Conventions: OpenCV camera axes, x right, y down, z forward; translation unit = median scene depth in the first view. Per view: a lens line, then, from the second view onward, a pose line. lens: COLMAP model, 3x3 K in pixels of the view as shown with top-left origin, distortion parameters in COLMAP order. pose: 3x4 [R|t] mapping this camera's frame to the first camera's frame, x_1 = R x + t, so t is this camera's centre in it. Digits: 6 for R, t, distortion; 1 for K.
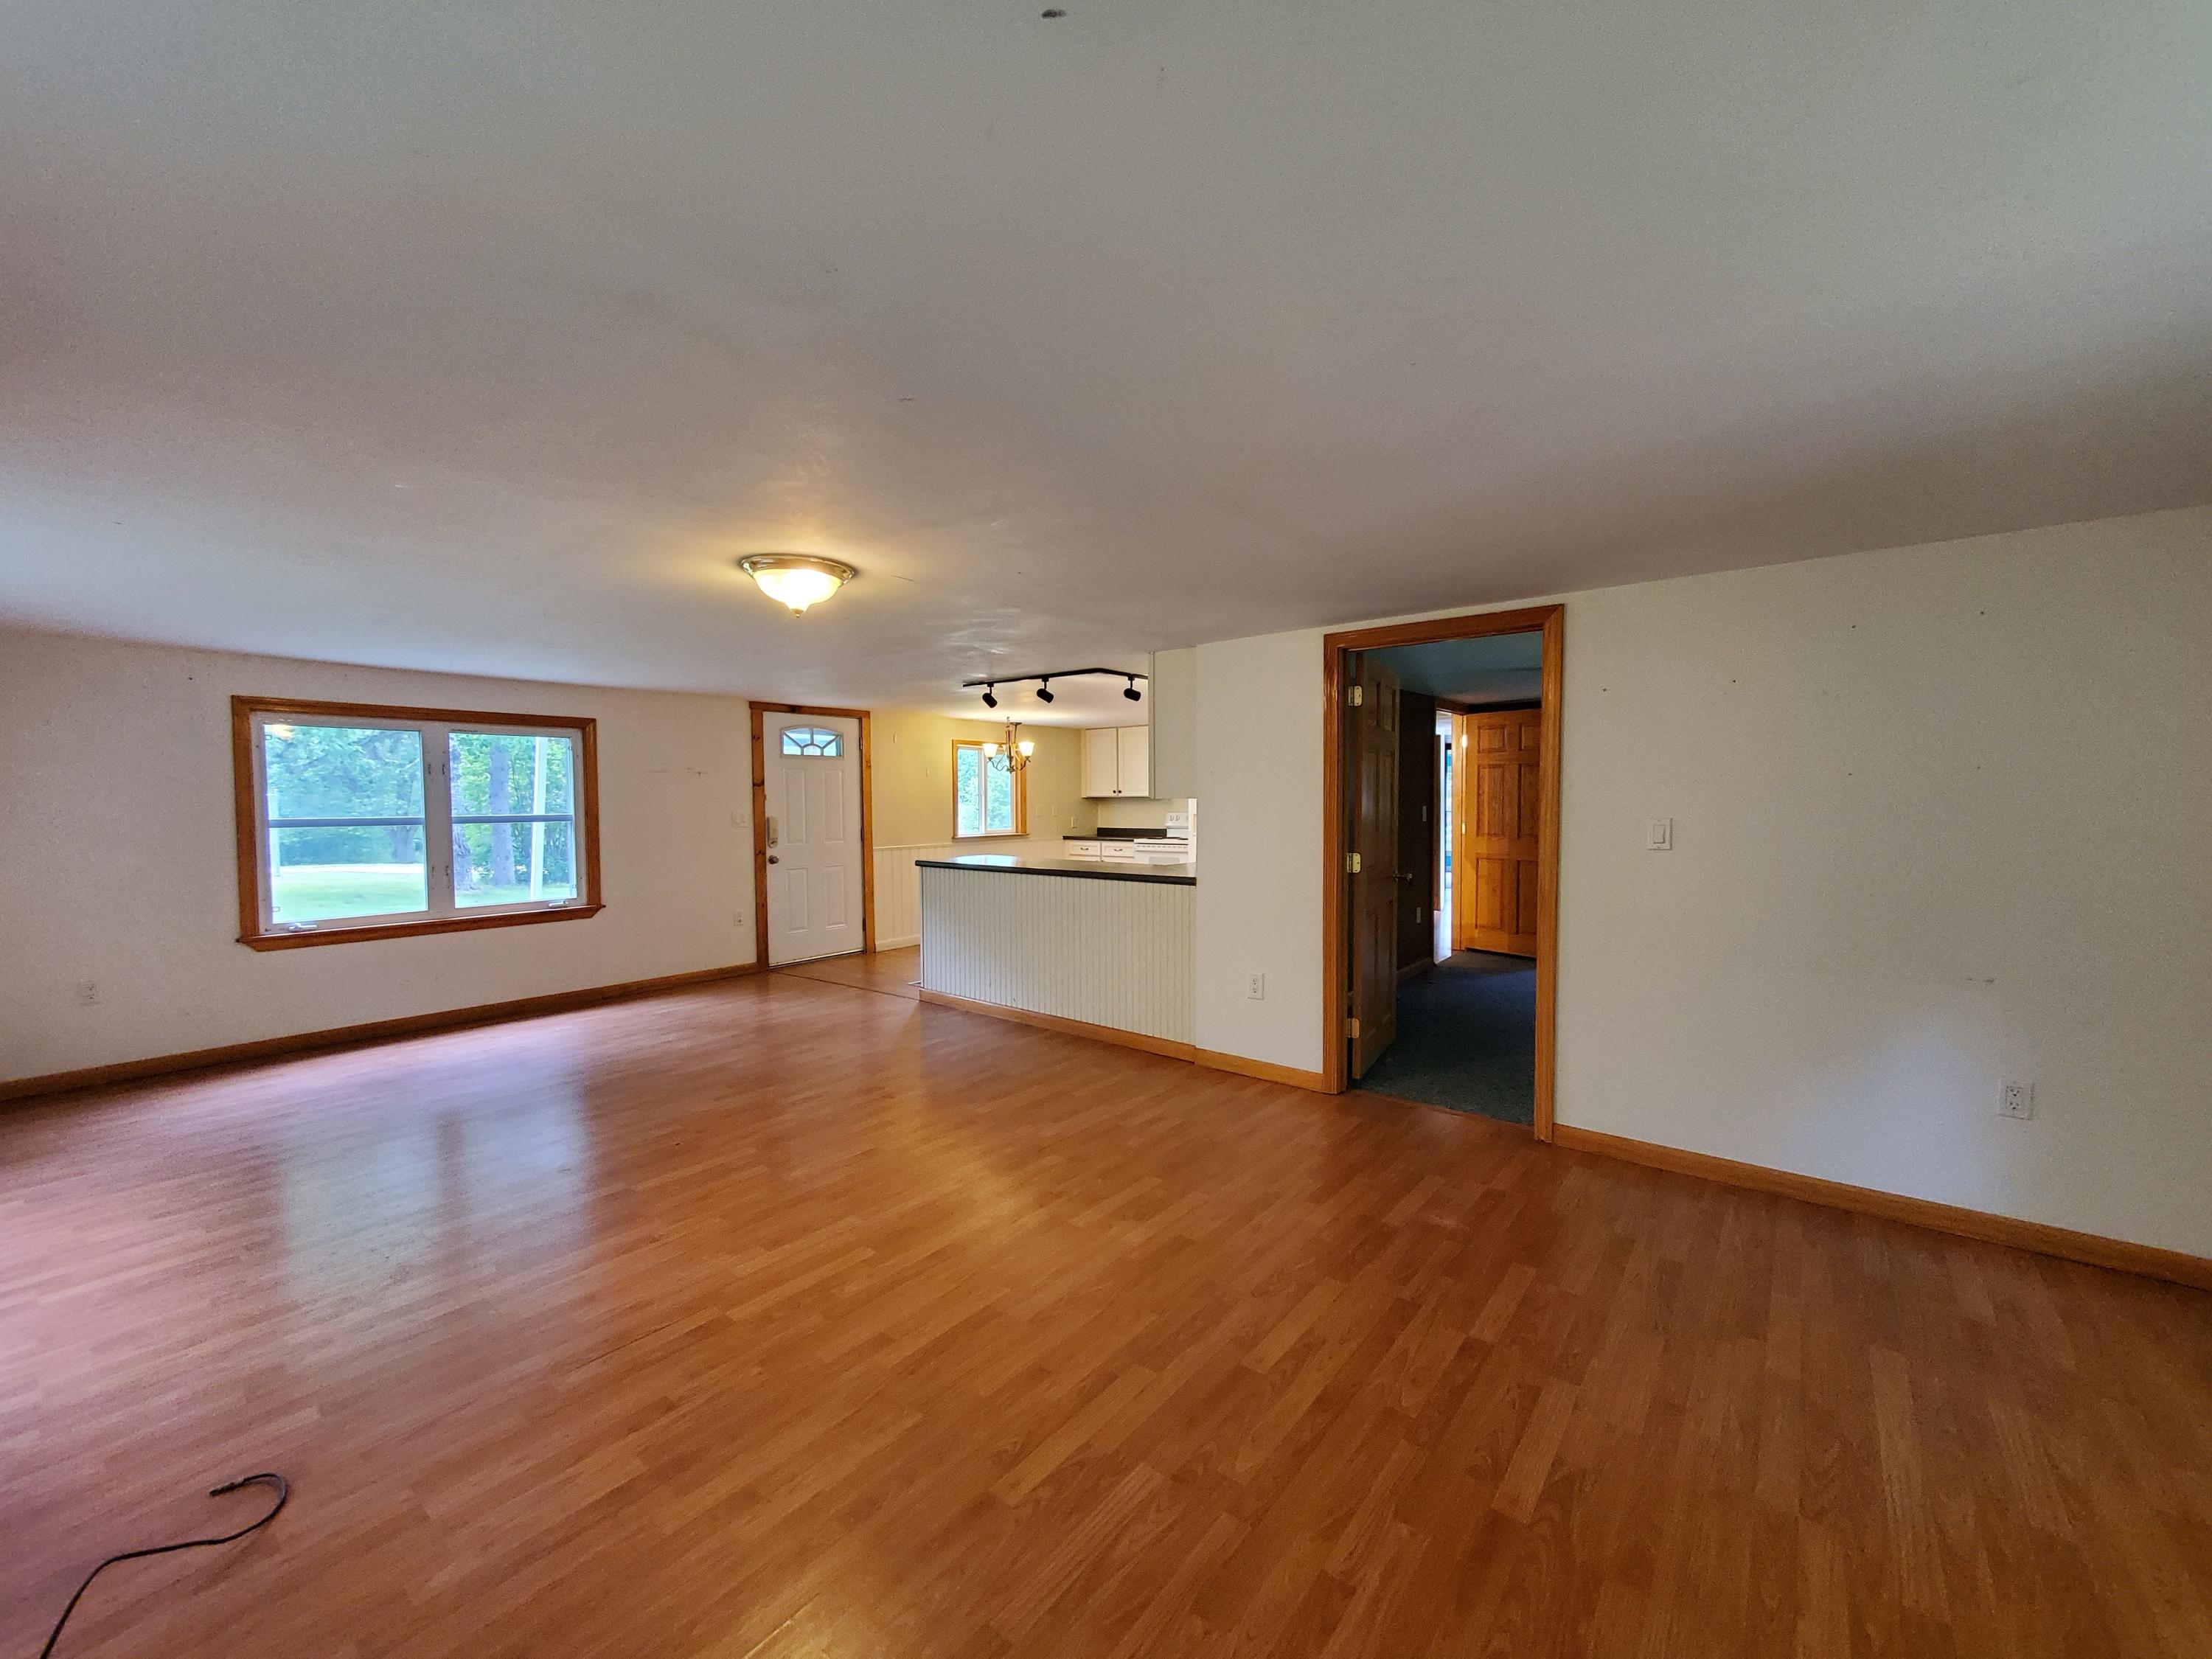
lens RADIAL K [[882.5, 0, 1102.8], [0, 882.5, 832.9], [0, 0, 1]] dist [0.002420, 0.000411]
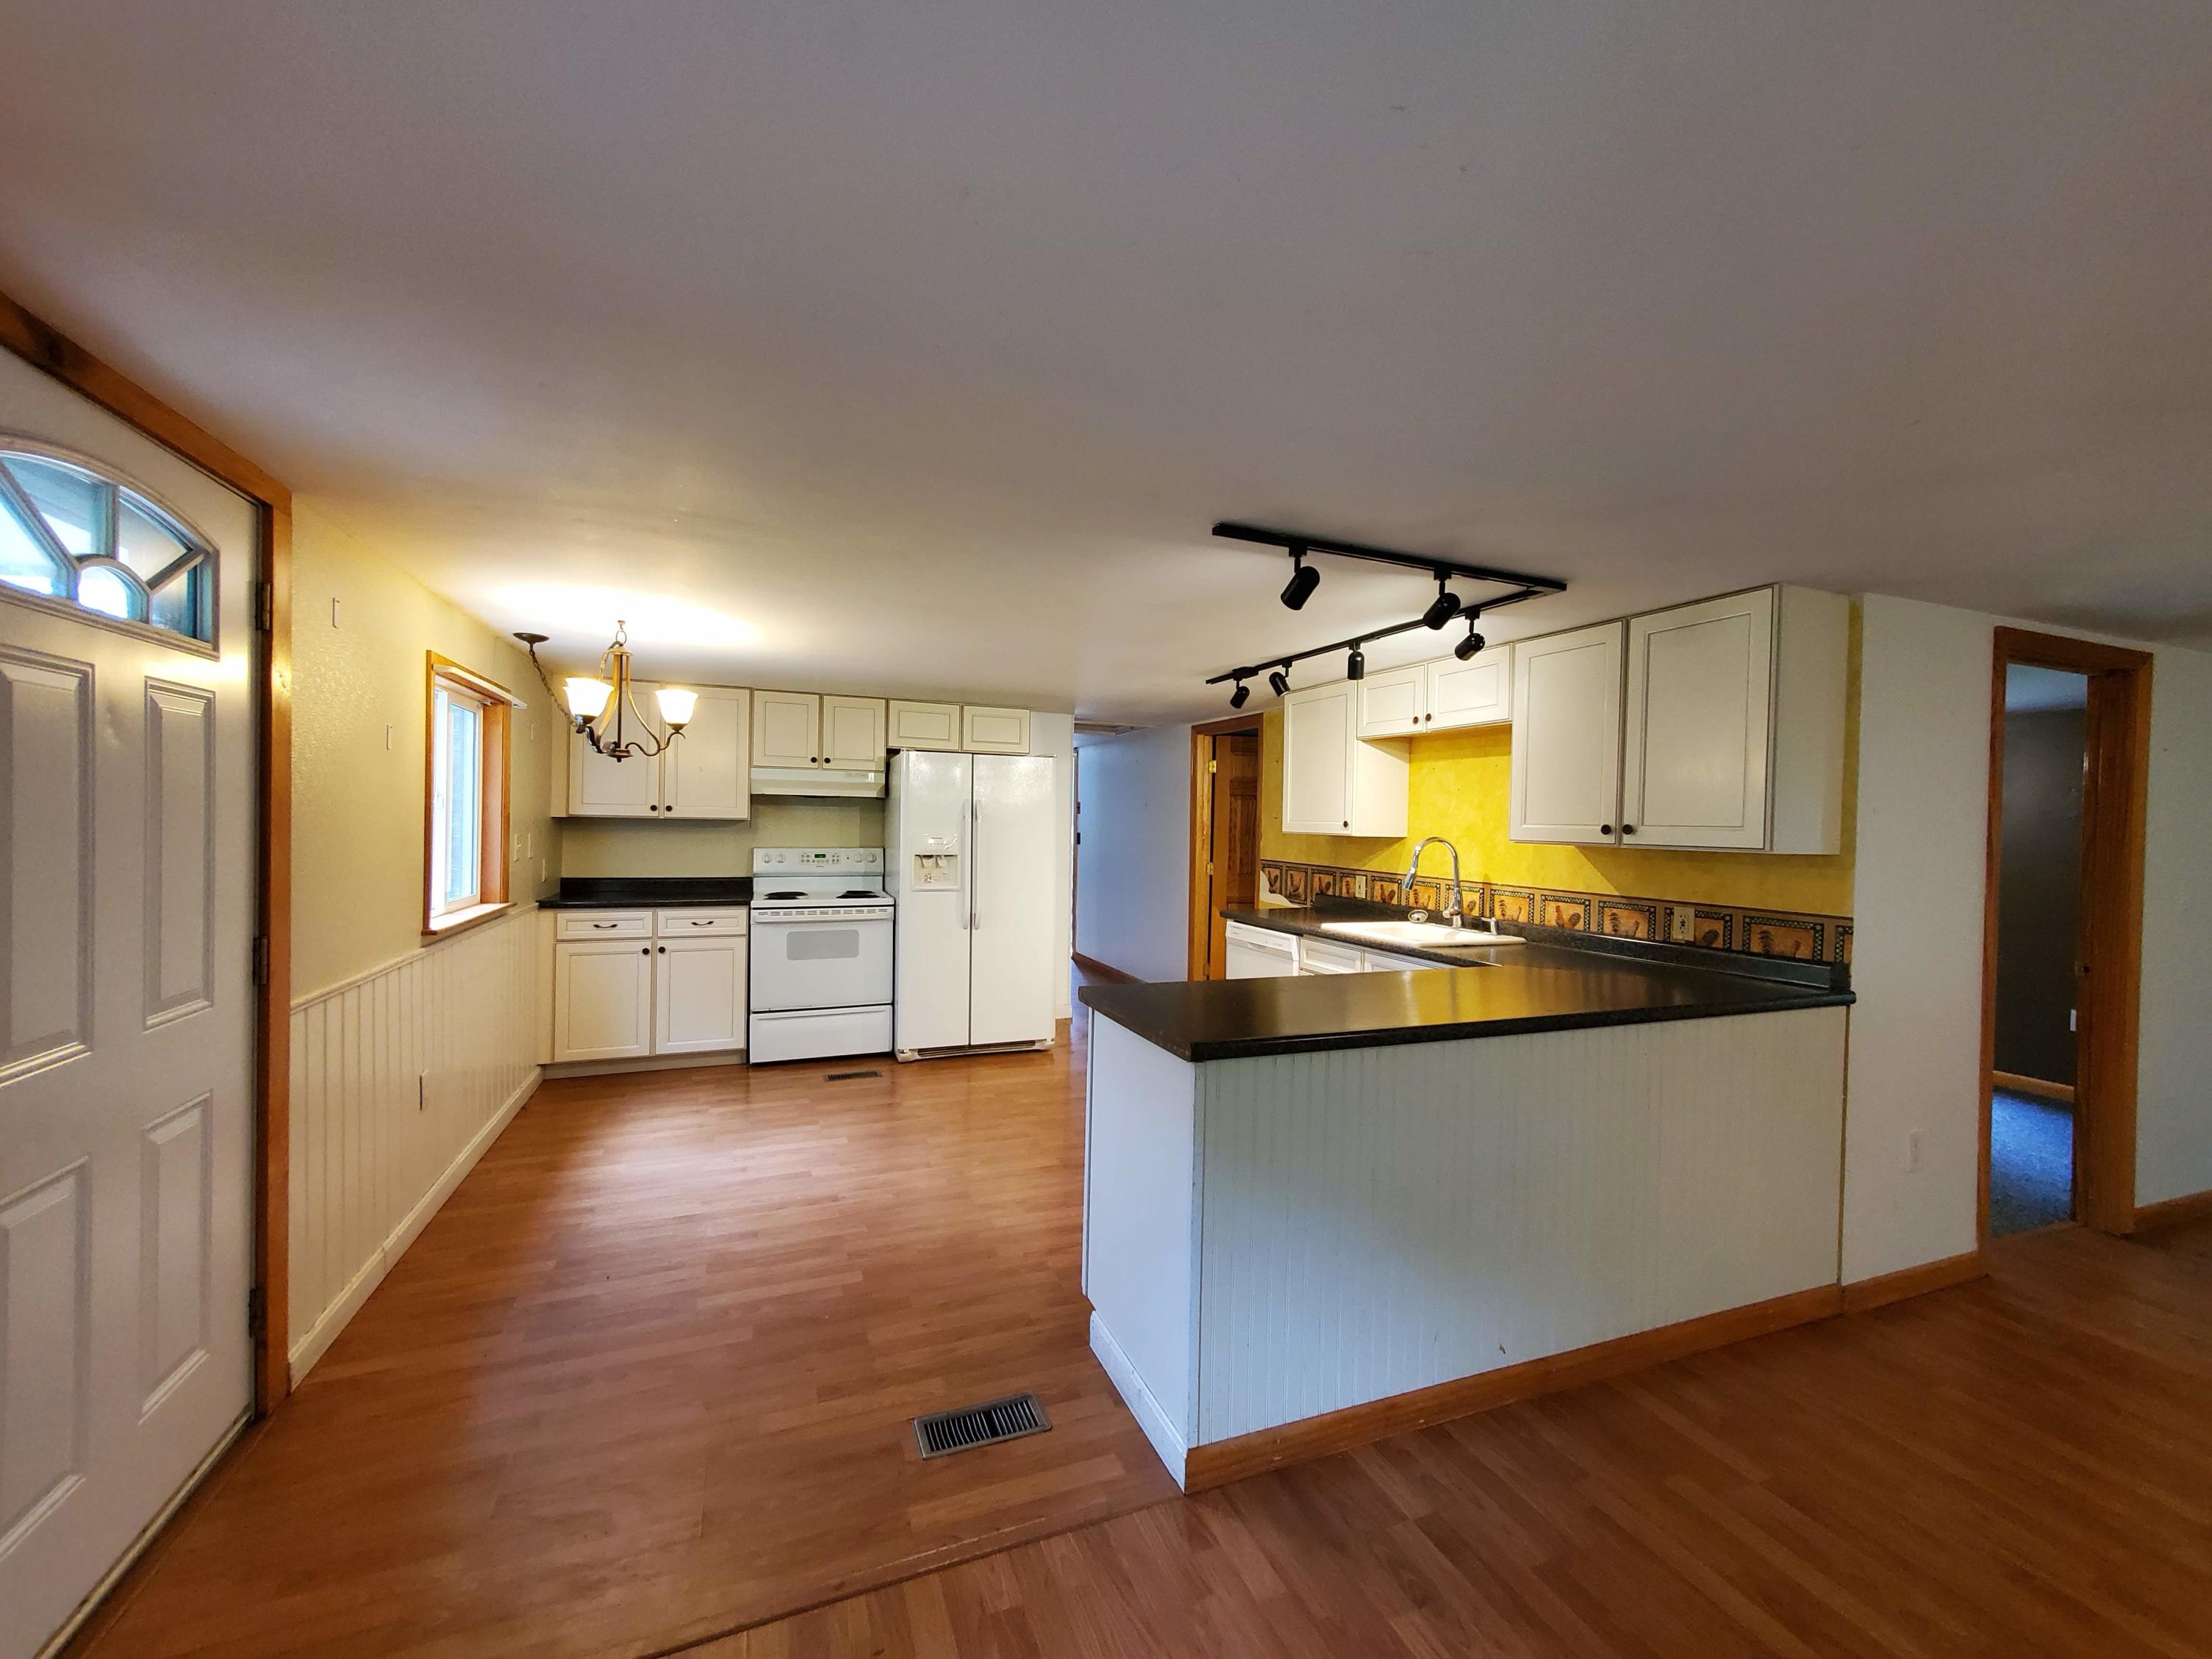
lens RADIAL K [[882.5, 0, 1100.2], [0, 882.5, 829.9], [0, 0, 1]] dist [0.002420, 0.000411]
pose [[0.520270, 0.002074, 0.854000, -0.298787], [0.002515, 0.999989, -0.003960, -0.032976], [-0.853998, 0.004208, 0.520259, 0.558522]]
